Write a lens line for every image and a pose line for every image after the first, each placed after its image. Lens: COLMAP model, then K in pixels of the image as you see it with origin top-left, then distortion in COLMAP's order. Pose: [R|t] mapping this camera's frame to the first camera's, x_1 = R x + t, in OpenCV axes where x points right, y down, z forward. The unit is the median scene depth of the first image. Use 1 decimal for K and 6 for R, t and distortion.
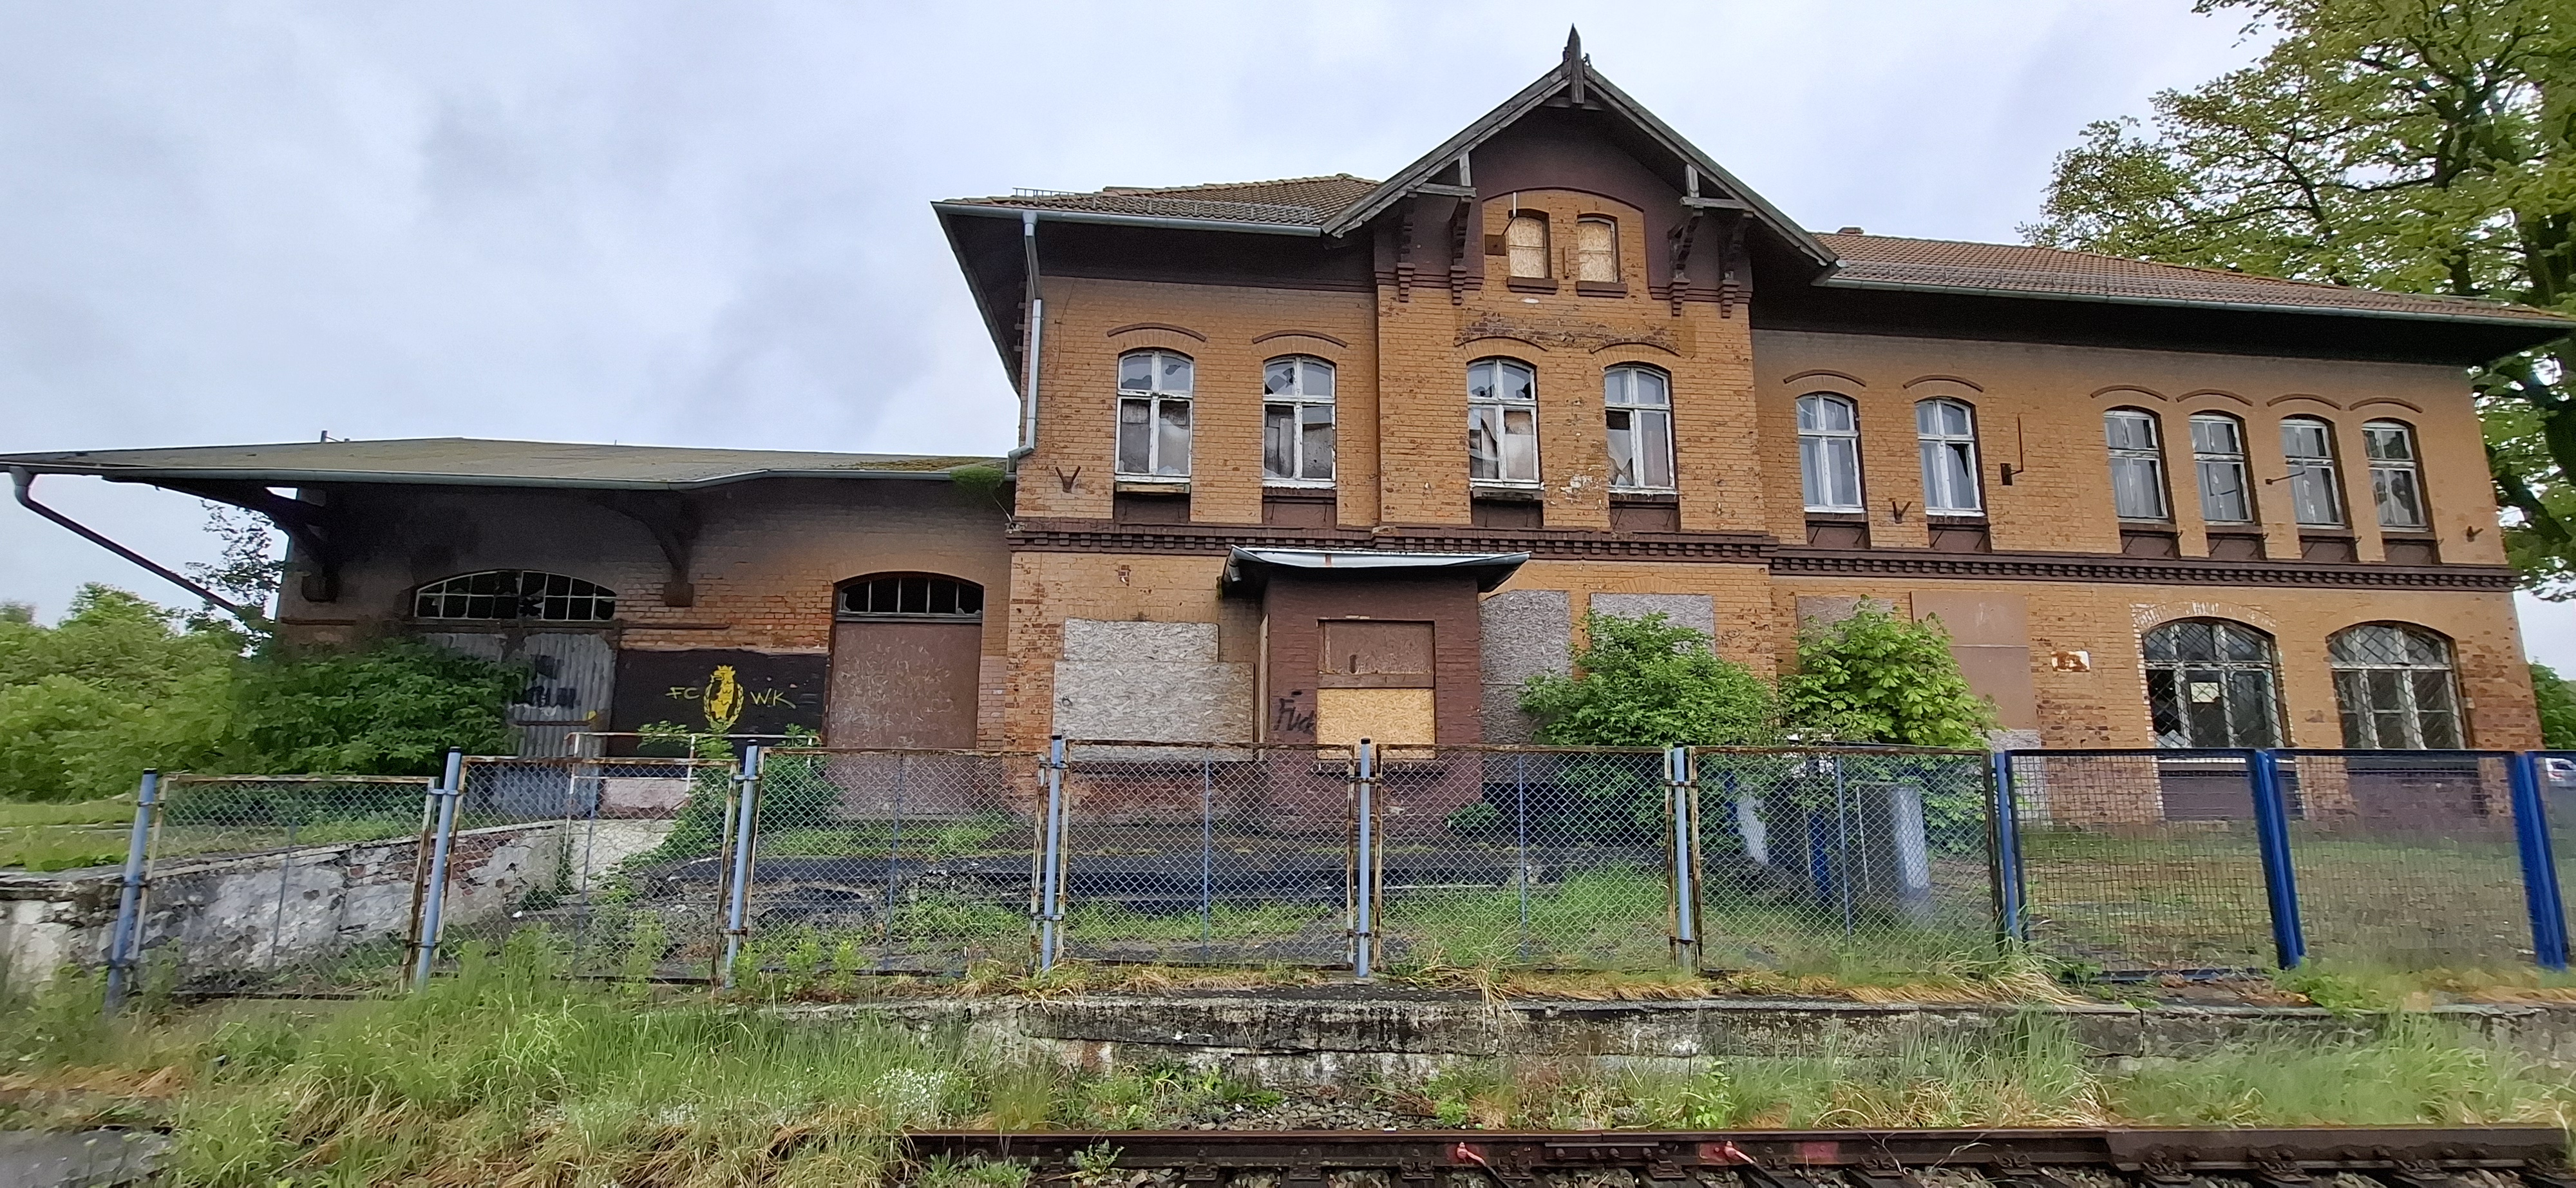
lens RADIAL K [[1042.6, 0, 1293.1], [0, 1042.6, 577.0], [0, 0, 1]] dist [-0.009232, -0.000126]
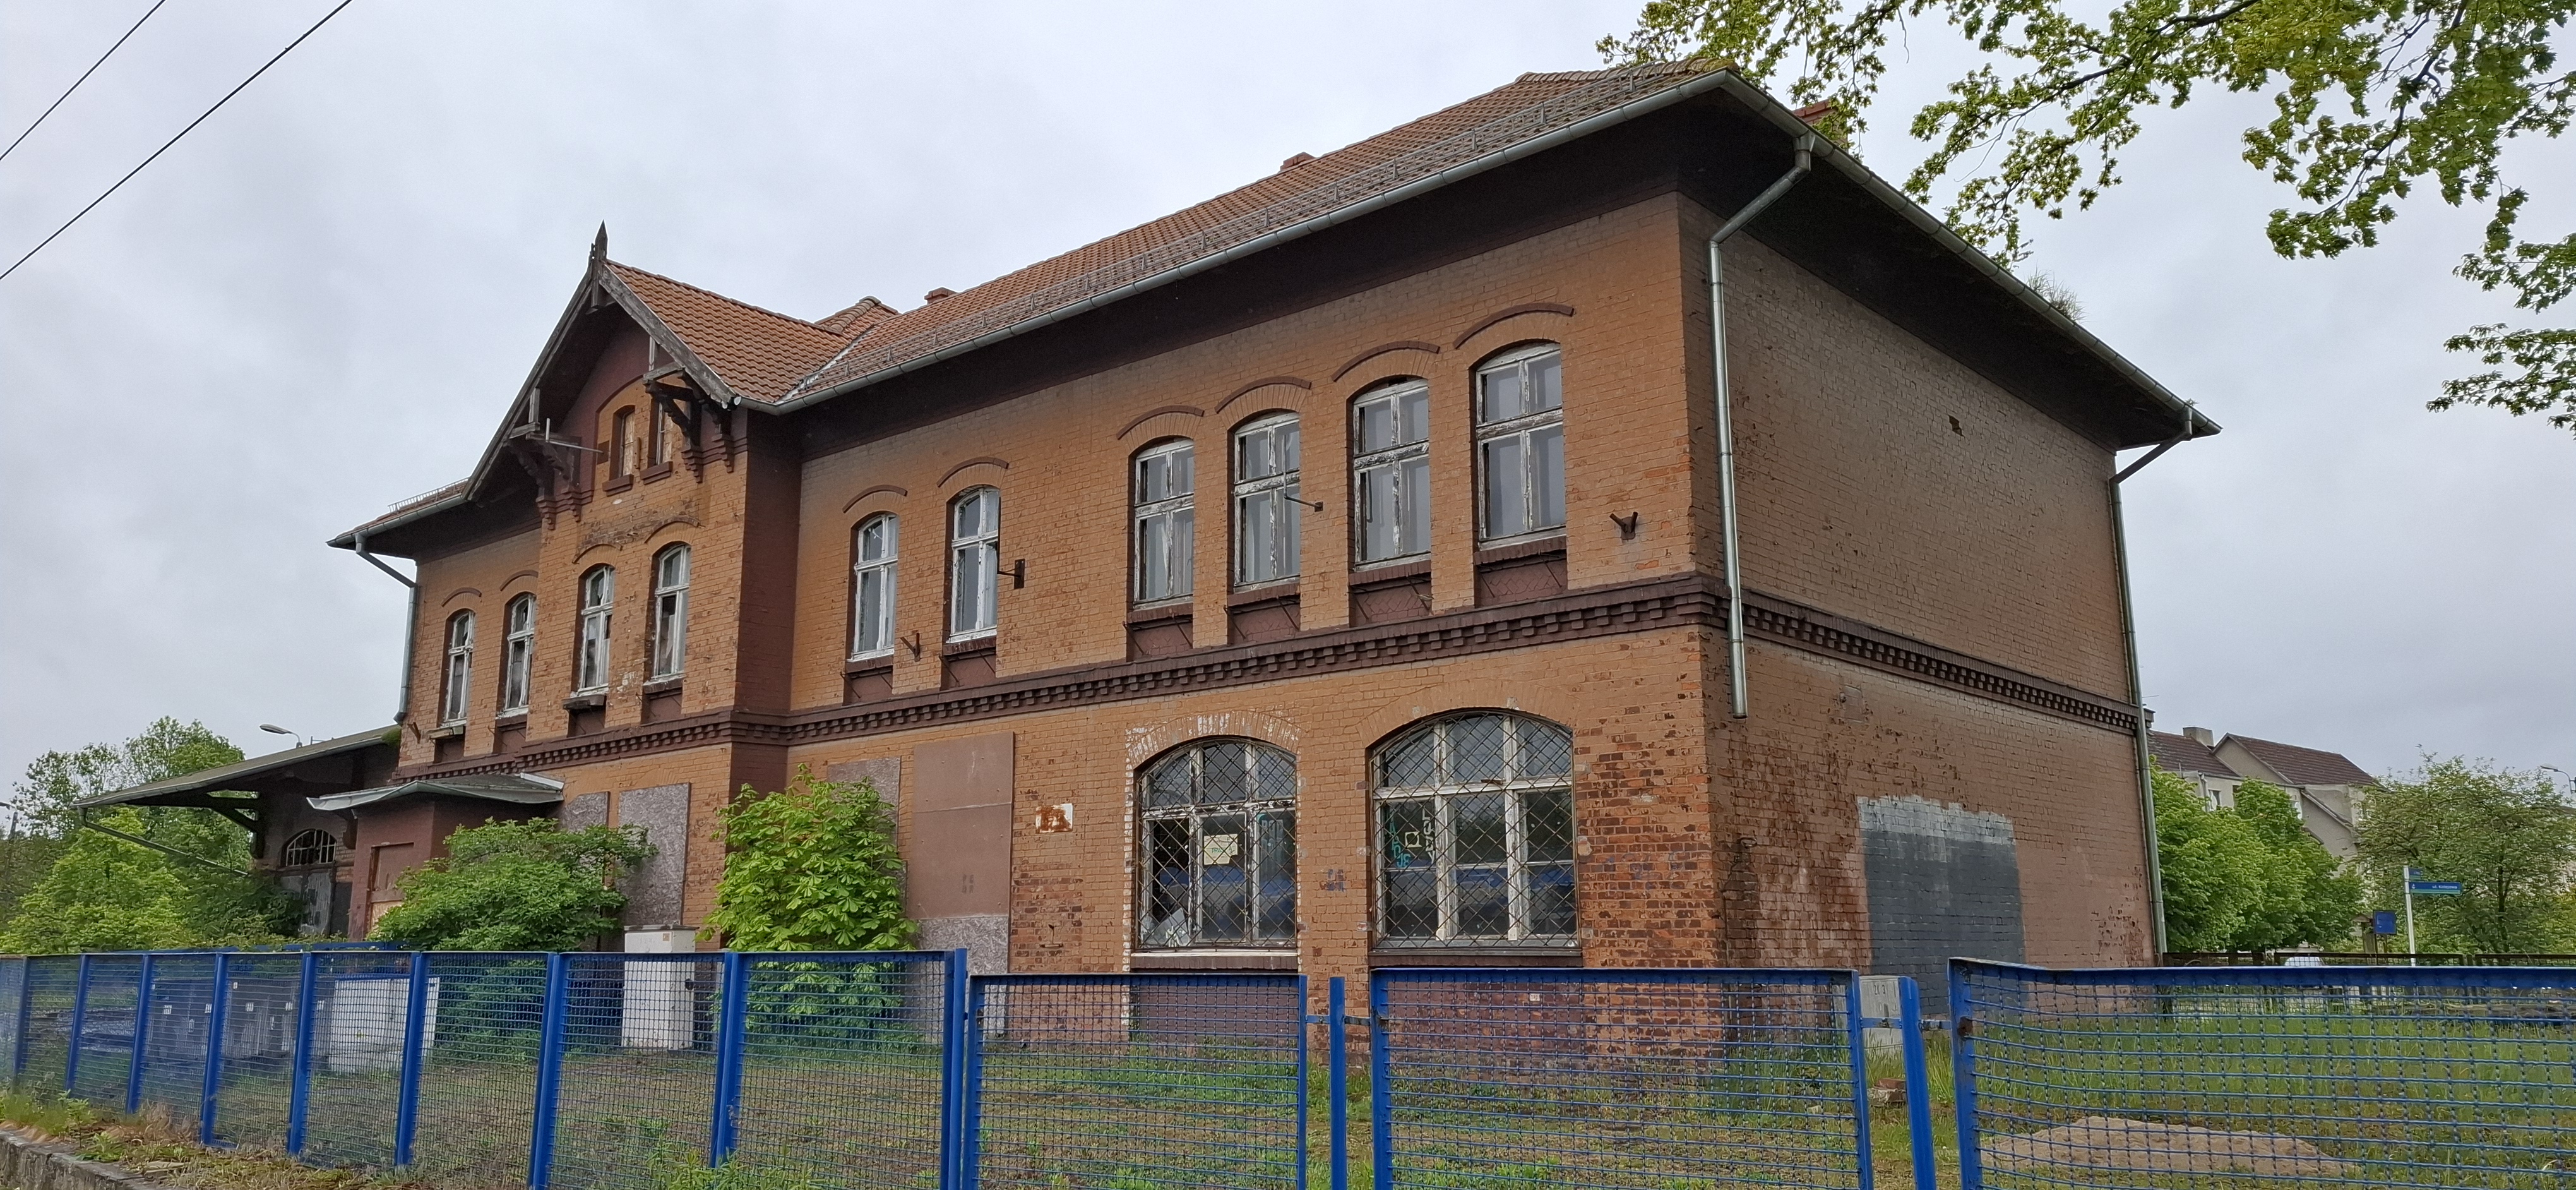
lens RADIAL K [[1799.3, 0, 1286.9], [0, 1799.3, 606.5], [0, 0, 1]] dist [0.030238, 0.000344]
pose [[0.672256, -0.144475, -0.726085, 1.777623], [0.134211, 0.988305, -0.072391, 0.046184], [0.728052, -0.048783, 0.683784, 0.244213]]
